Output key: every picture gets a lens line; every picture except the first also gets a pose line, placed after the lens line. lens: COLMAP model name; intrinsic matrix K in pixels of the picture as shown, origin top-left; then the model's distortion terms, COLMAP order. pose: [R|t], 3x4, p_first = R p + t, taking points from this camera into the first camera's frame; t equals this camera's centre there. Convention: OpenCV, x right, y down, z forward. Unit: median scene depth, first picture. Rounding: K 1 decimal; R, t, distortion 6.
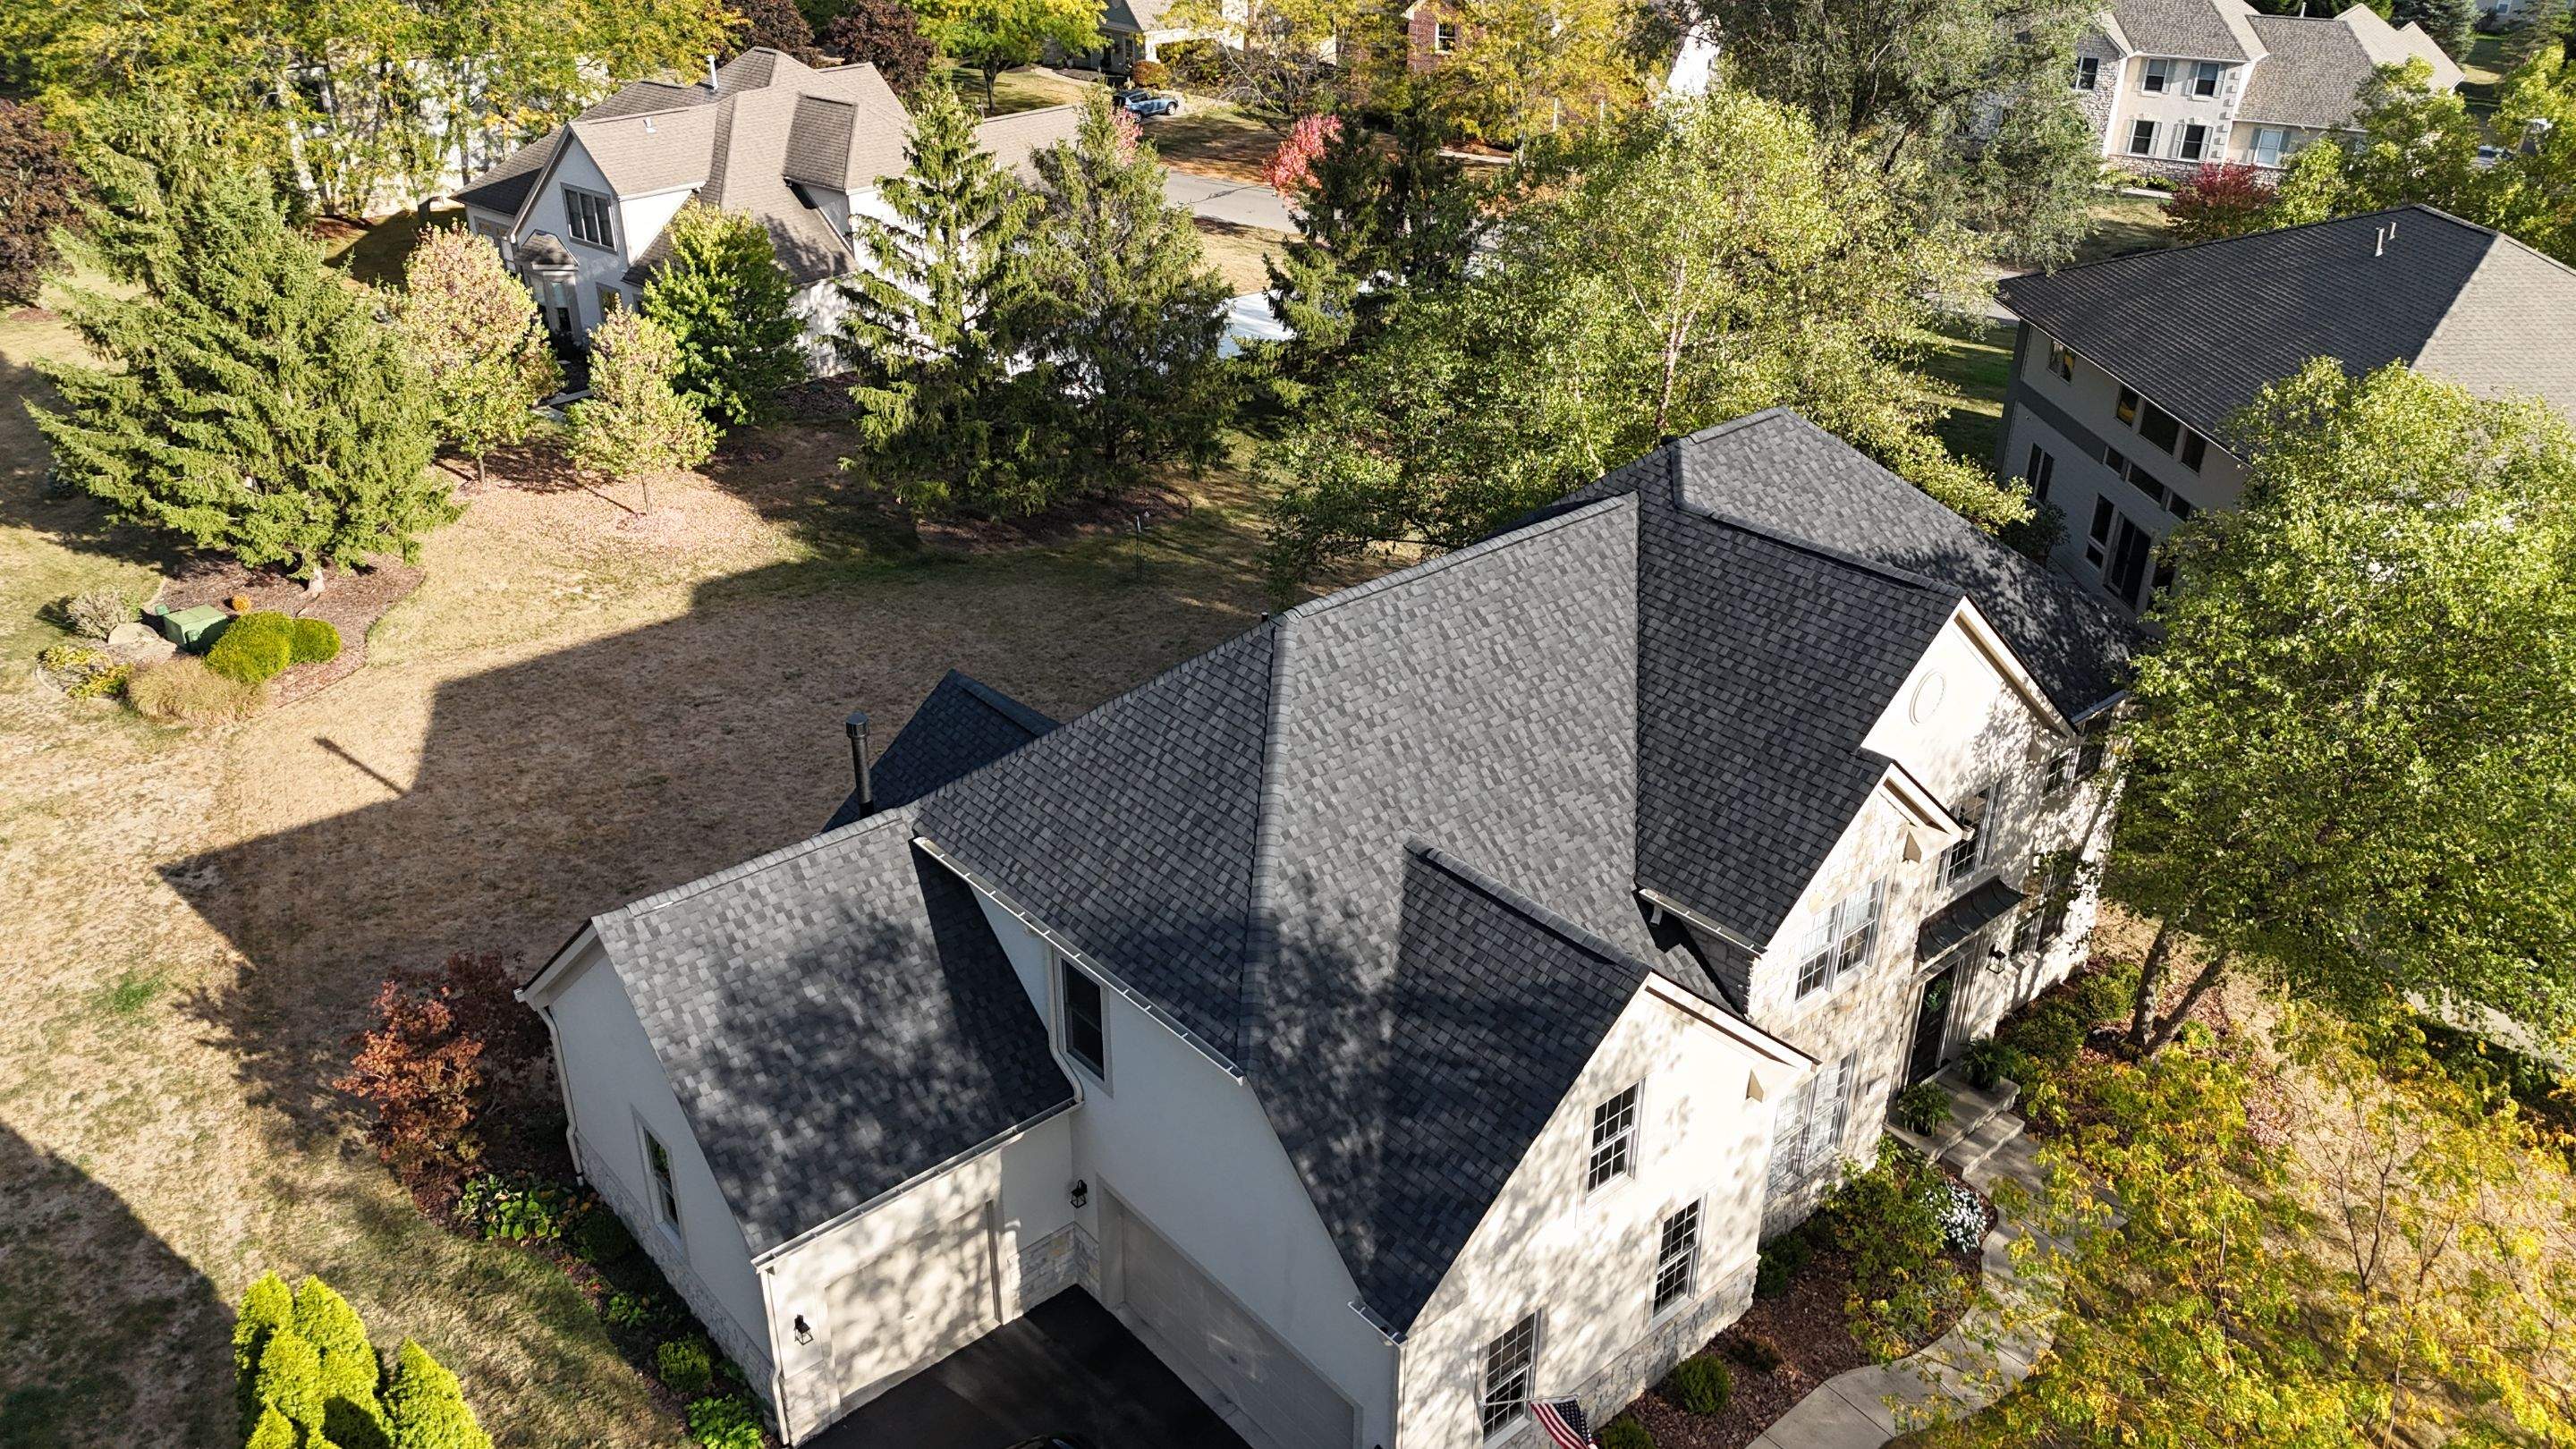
lens RADIAL K [[1889.7, 0, 1288.0], [0, 1889.7, 724.5], [0, 0, 1]] dist [0.148613, -0.212833]
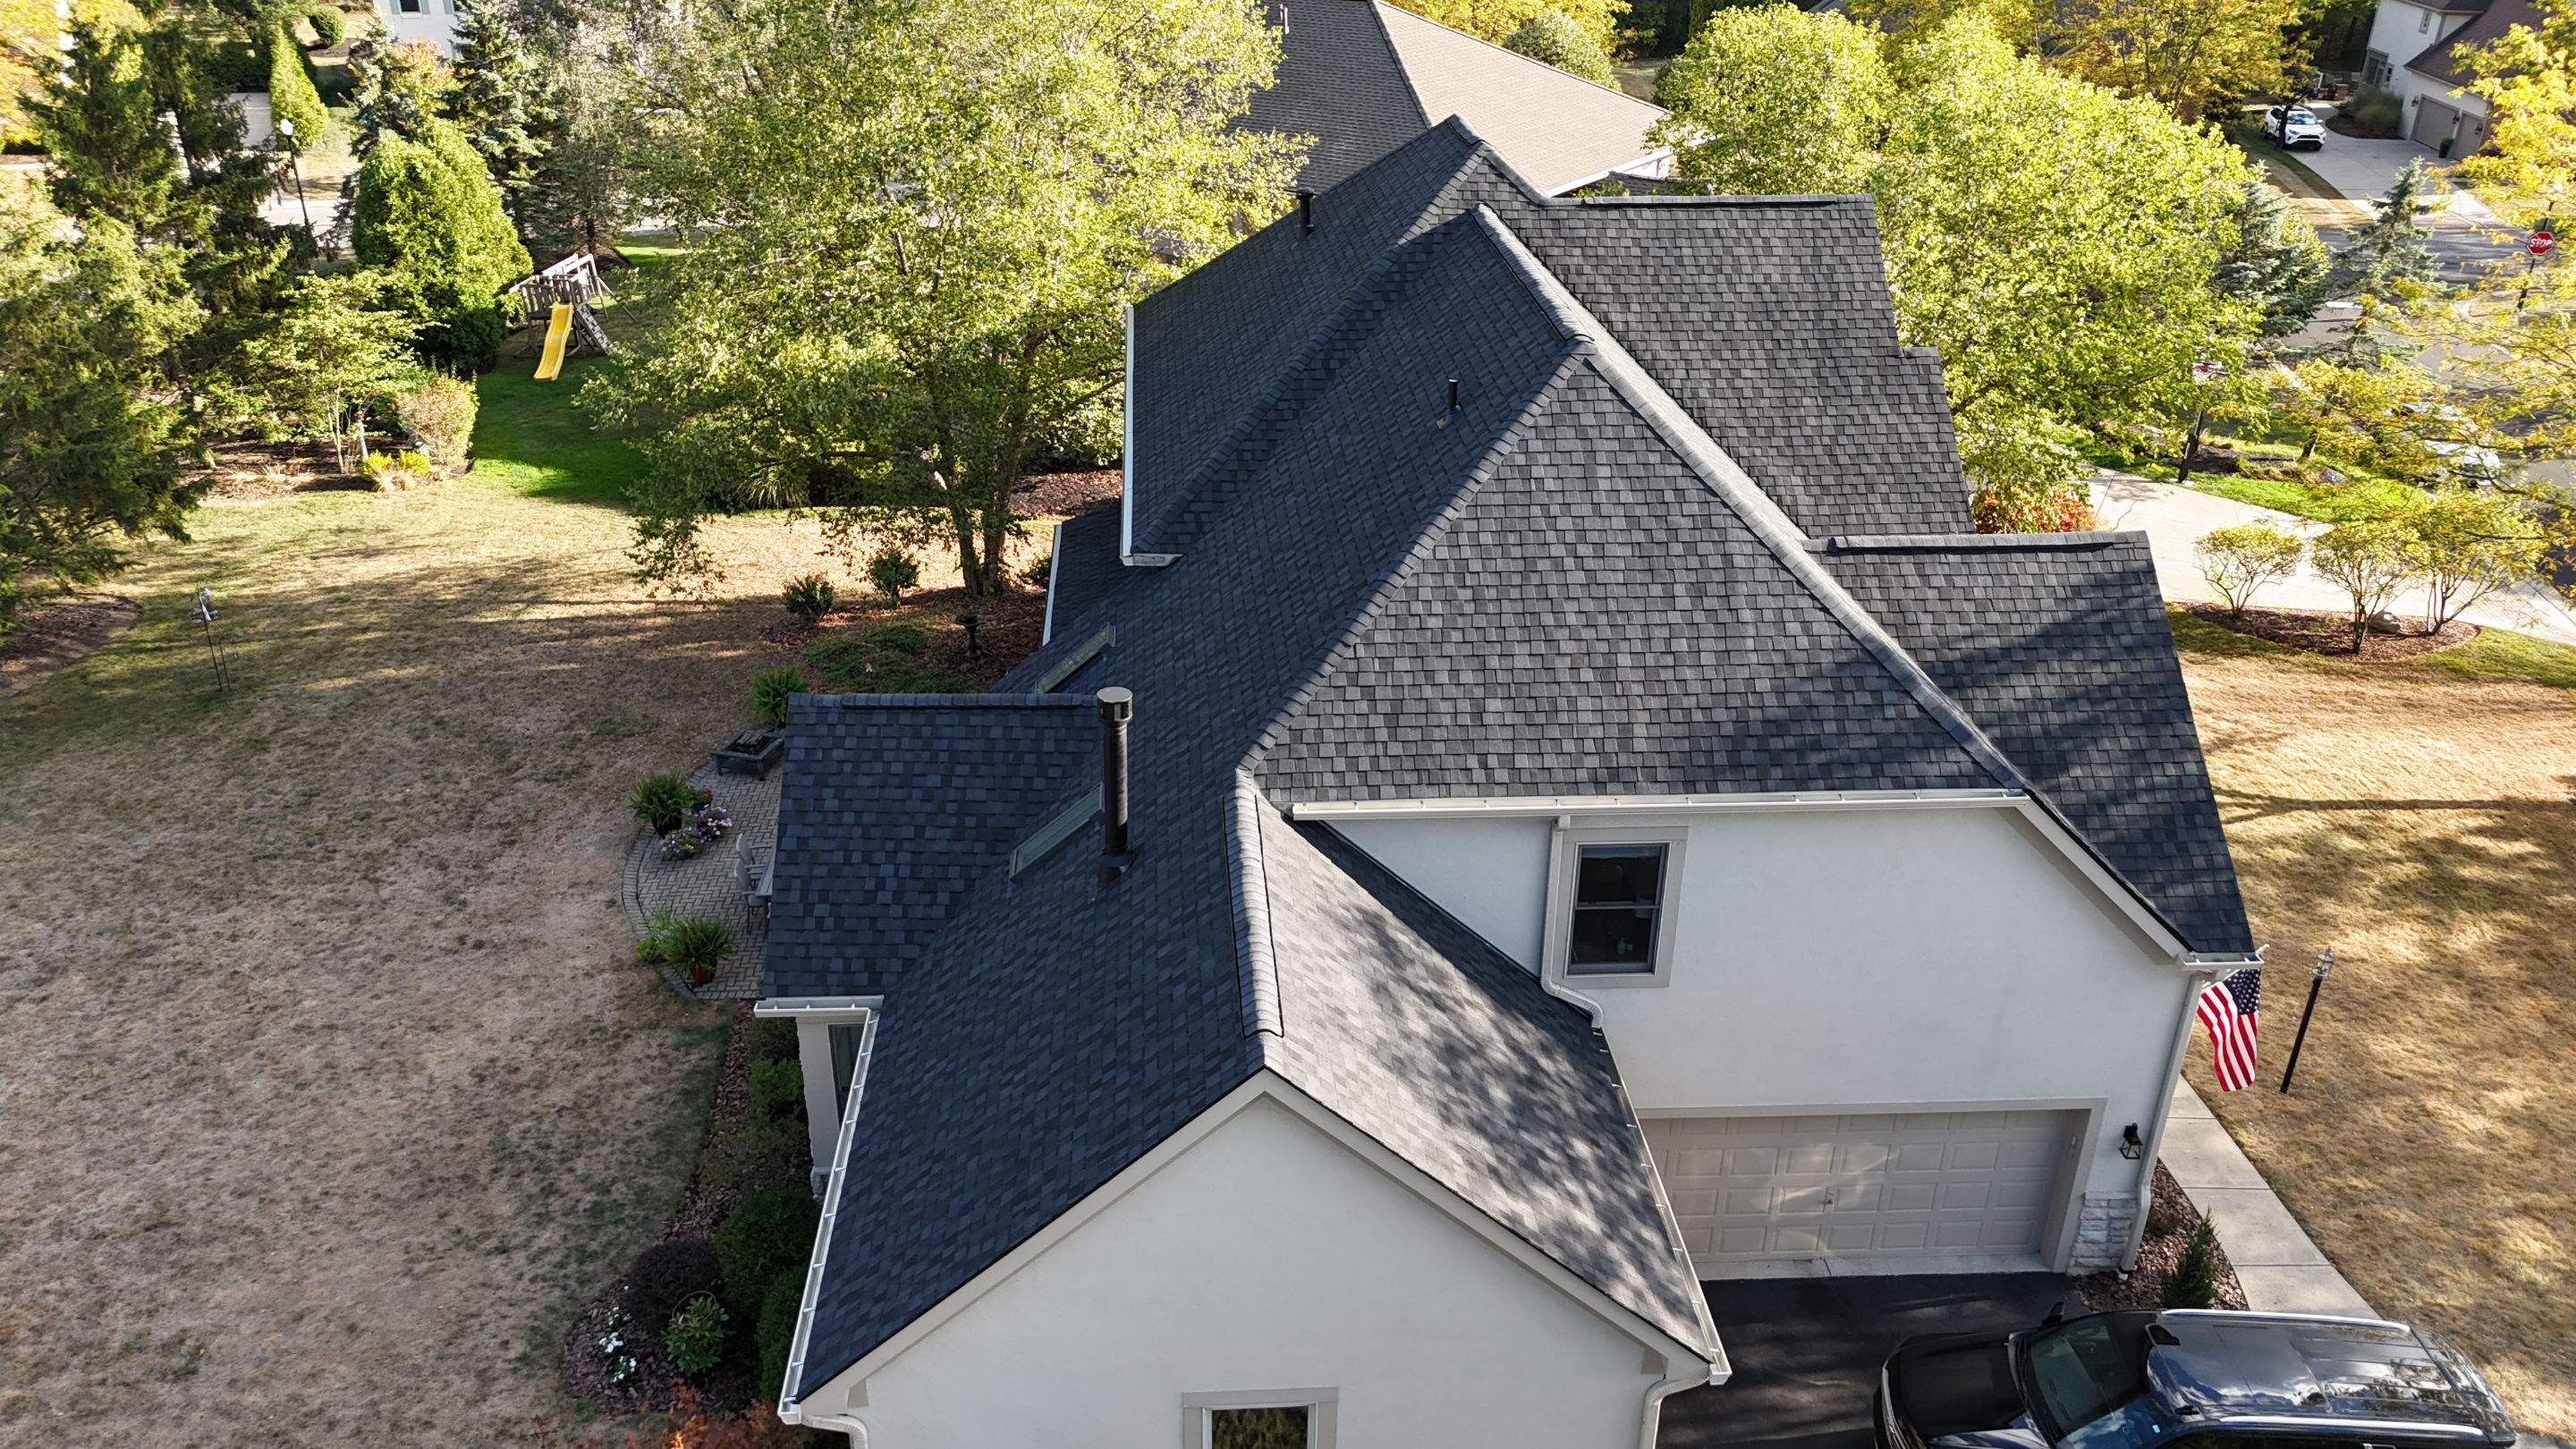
lens RADIAL K [[1883.8, 0, 1281.8], [0, 1883.8, 732.6], [0, 0, 1]] dist [0.108644, -0.132409]
pose [[0.605276, -0.353867, 0.713035, -0.680151], [0.354885, 0.921768, 0.156205, -0.073512], [-0.712529, 0.158498, 0.683506, 0.547955]]
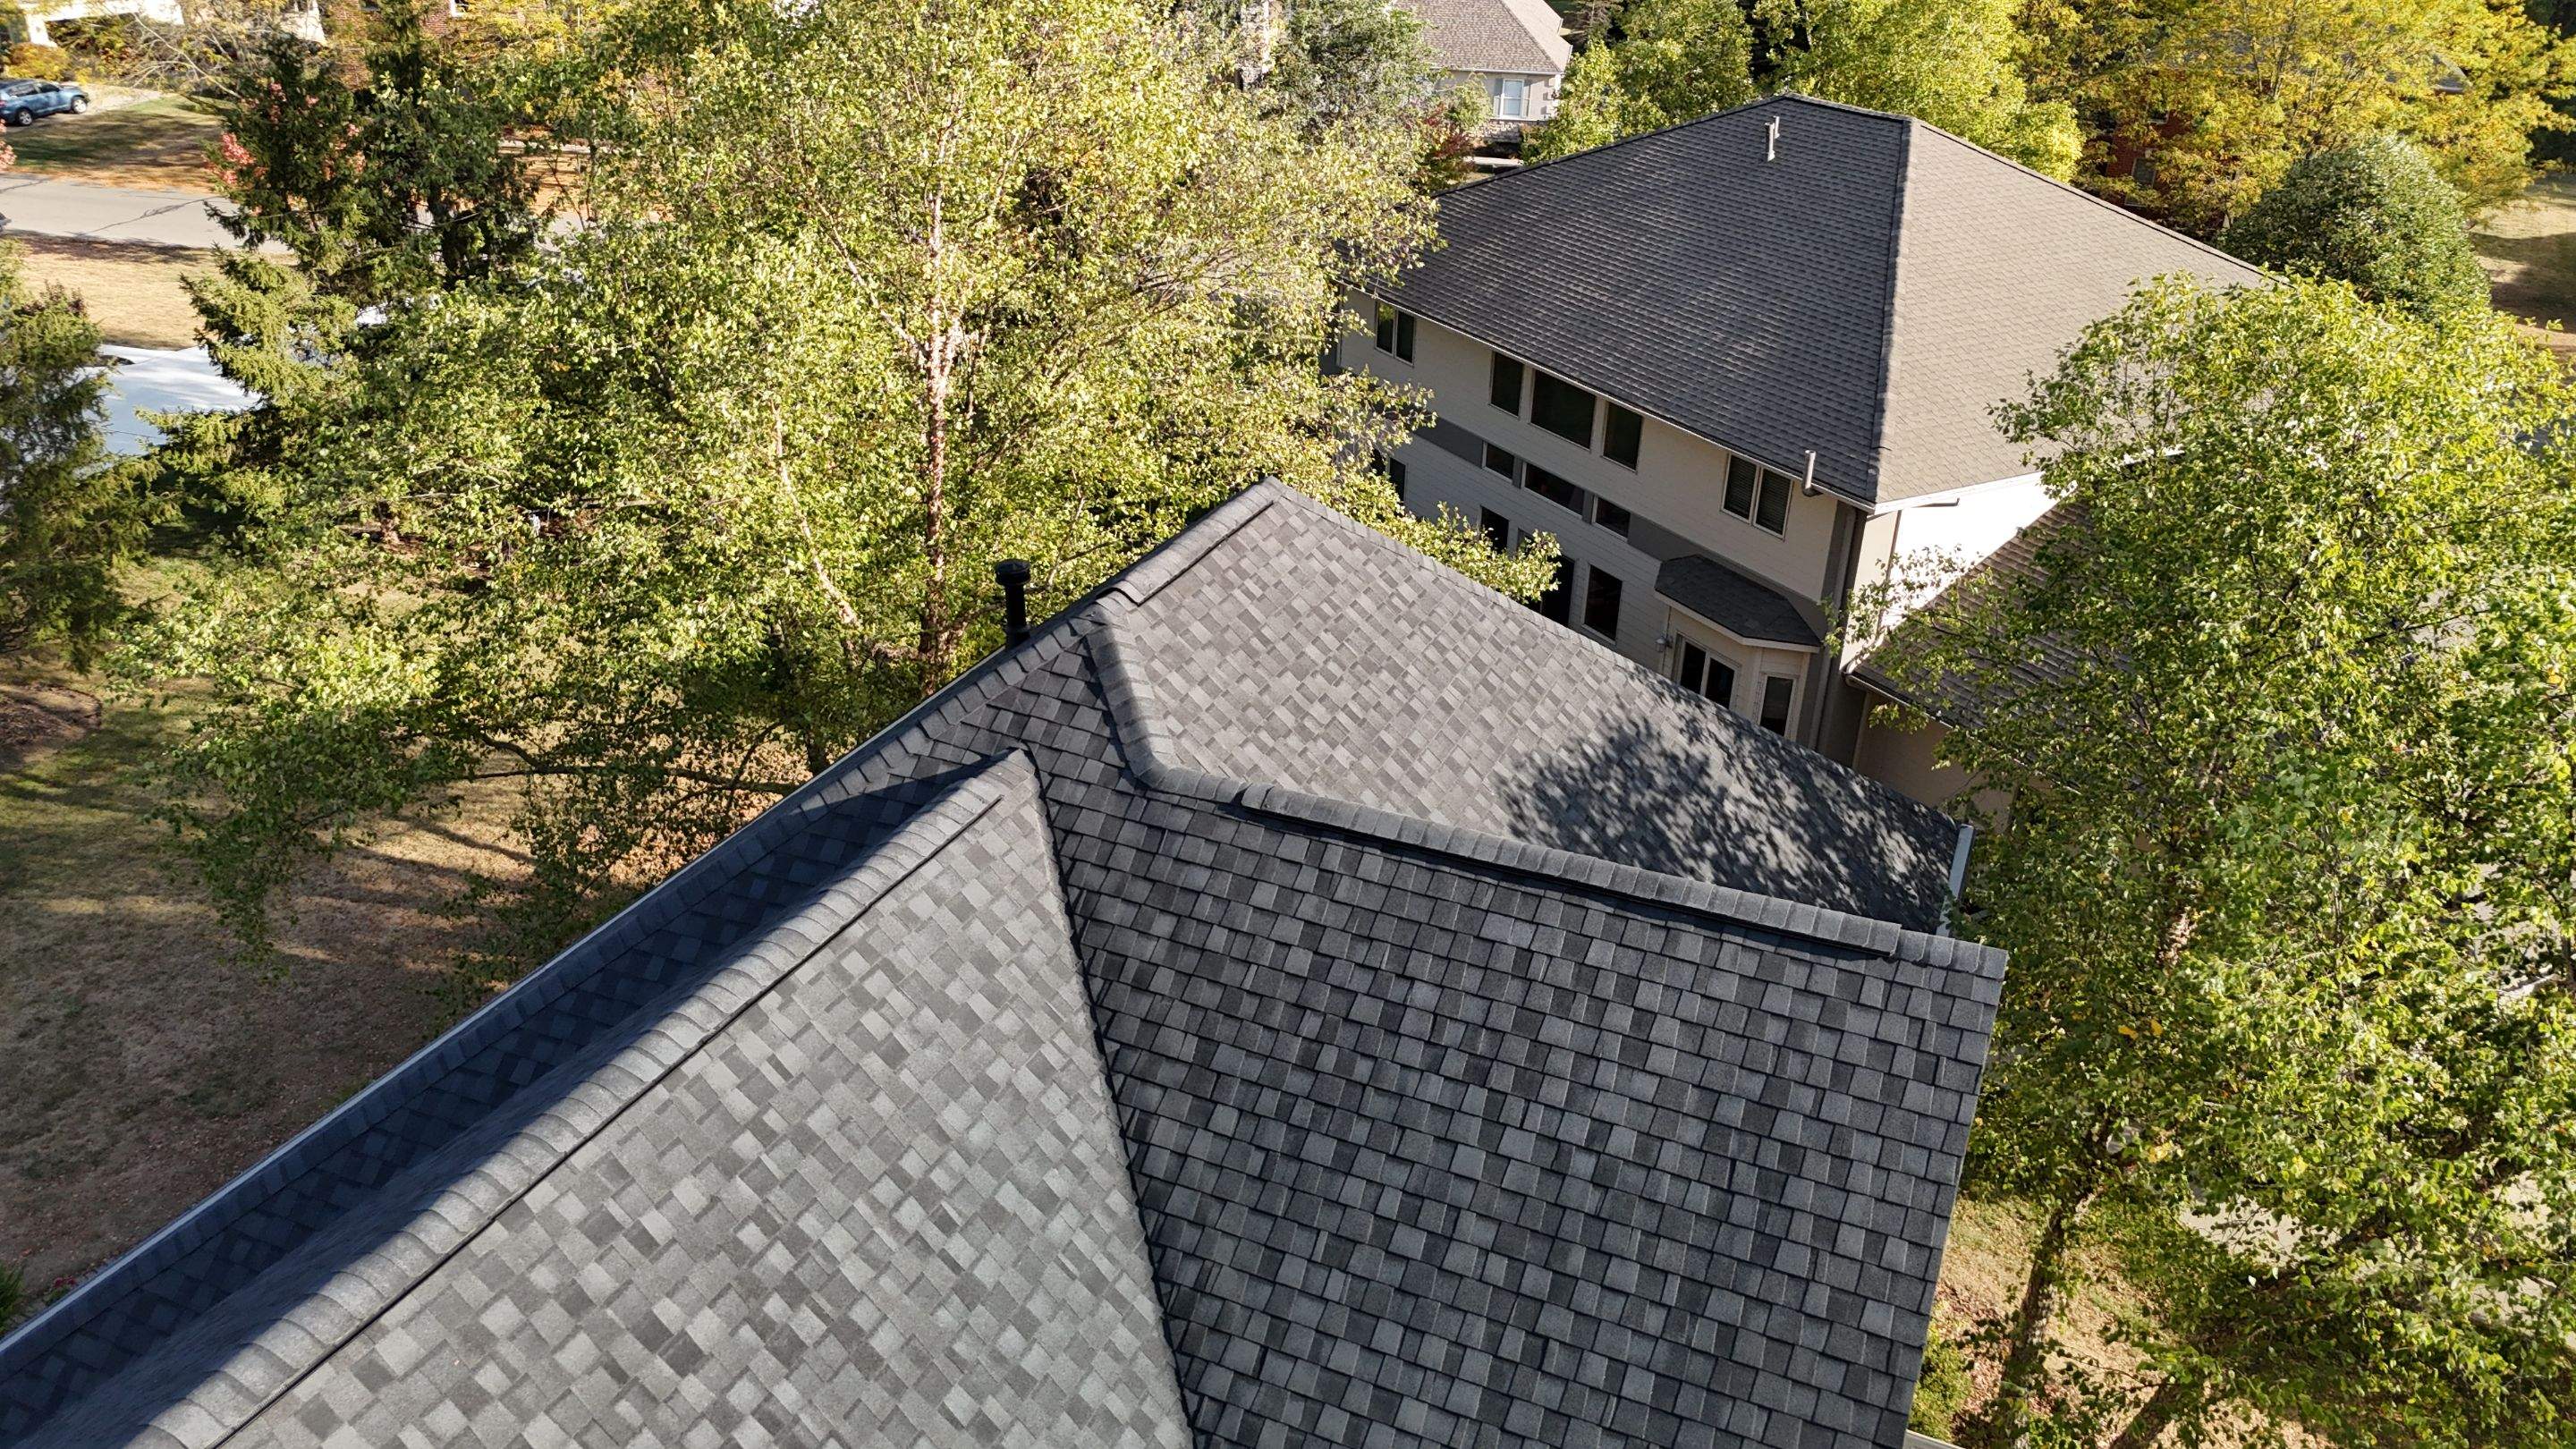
lens RADIAL K [[1900.1, 0, 1281.0], [0, 1900.1, 703.3], [0, 0, 1]] dist [0.088218, -0.089555]
pose [[0.902059, -0.171689, 0.395995, 0.088123], [0.177814, 0.983829, 0.021499, -0.146291], [-0.393283, 0.051020, 0.918001, 0.697156]]
